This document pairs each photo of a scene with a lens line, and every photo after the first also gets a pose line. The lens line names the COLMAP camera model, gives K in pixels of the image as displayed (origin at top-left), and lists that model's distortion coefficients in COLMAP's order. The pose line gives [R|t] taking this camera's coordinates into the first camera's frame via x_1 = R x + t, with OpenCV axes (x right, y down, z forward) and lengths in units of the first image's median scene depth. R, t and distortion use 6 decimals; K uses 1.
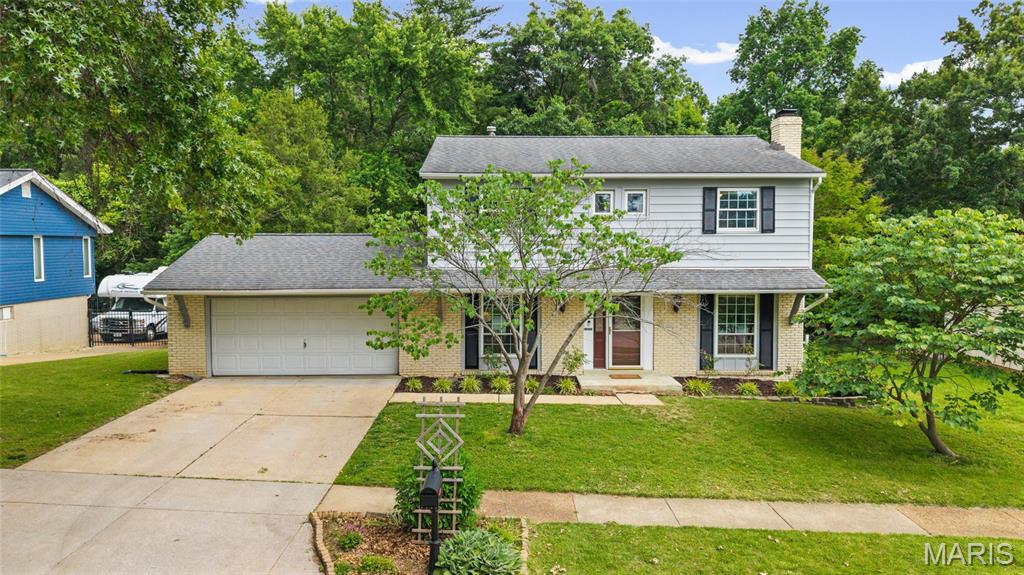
lens RADIAL K [[707.8, 0, 512.0], [0, 707.8, 291.4], [0, 0, 1]] dist [0.007559, -0.006492]
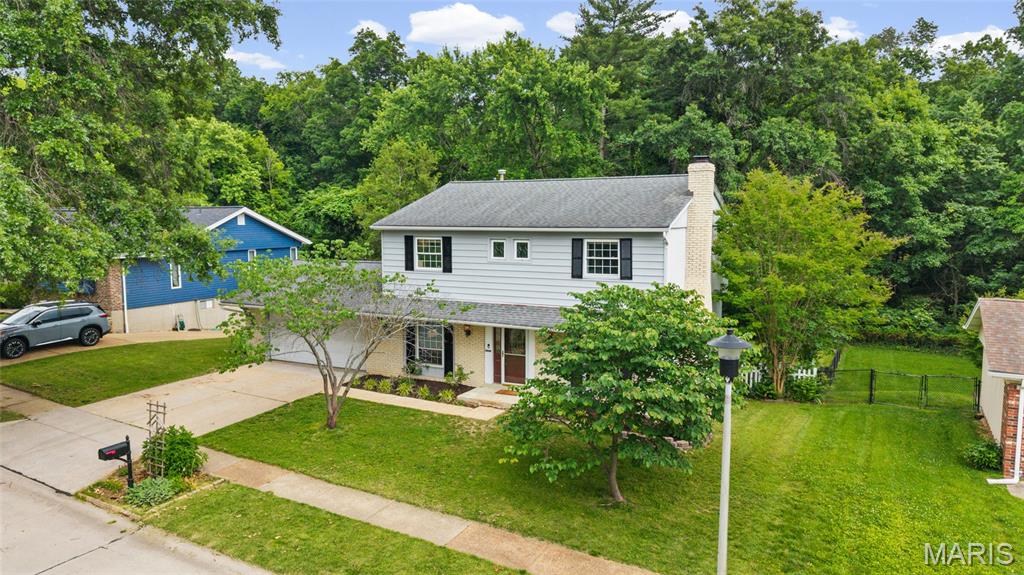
lens RADIAL K [[707.8, 0, 519.2], [0, 707.8, 283.0], [0, 0, 1]] dist [0.007559, -0.006492]
pose [[0.877705, 0.046136, -0.476975, 0.748020], [-0.028047, 0.998594, 0.044981, -0.123659], [0.478380, -0.026102, 0.877765, -0.058820]]
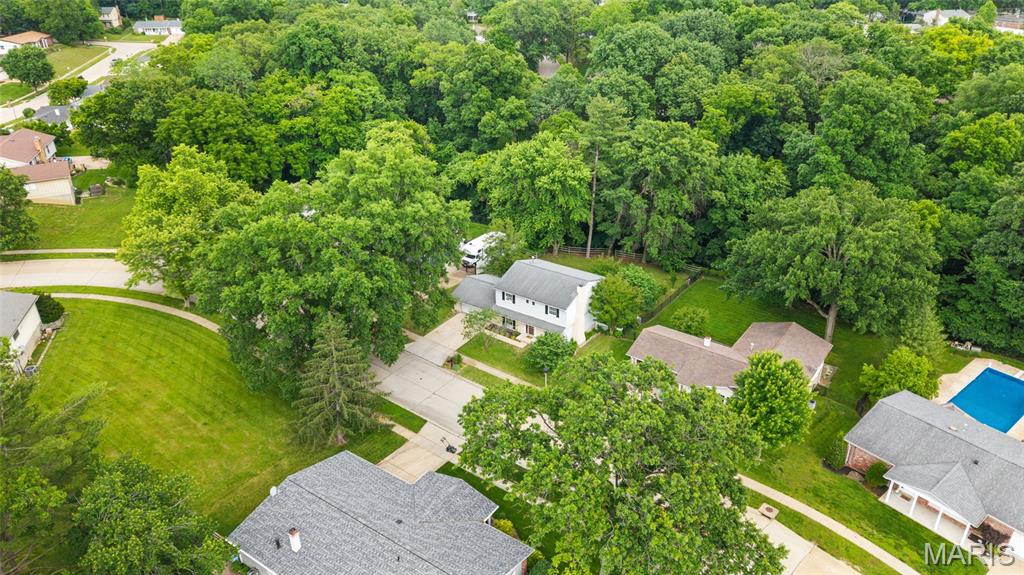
lens RADIAL K [[707.8, 0, 510.5], [0, 707.8, 288.7], [0, 0, 1]] dist [0.007559, -0.006492]
pose [[0.805165, 0.252825, -0.536460, 2.517237], [-0.024992, 0.918237, 0.395241, -2.051091], [0.592524, -0.304827, 0.745651, -2.507270]]
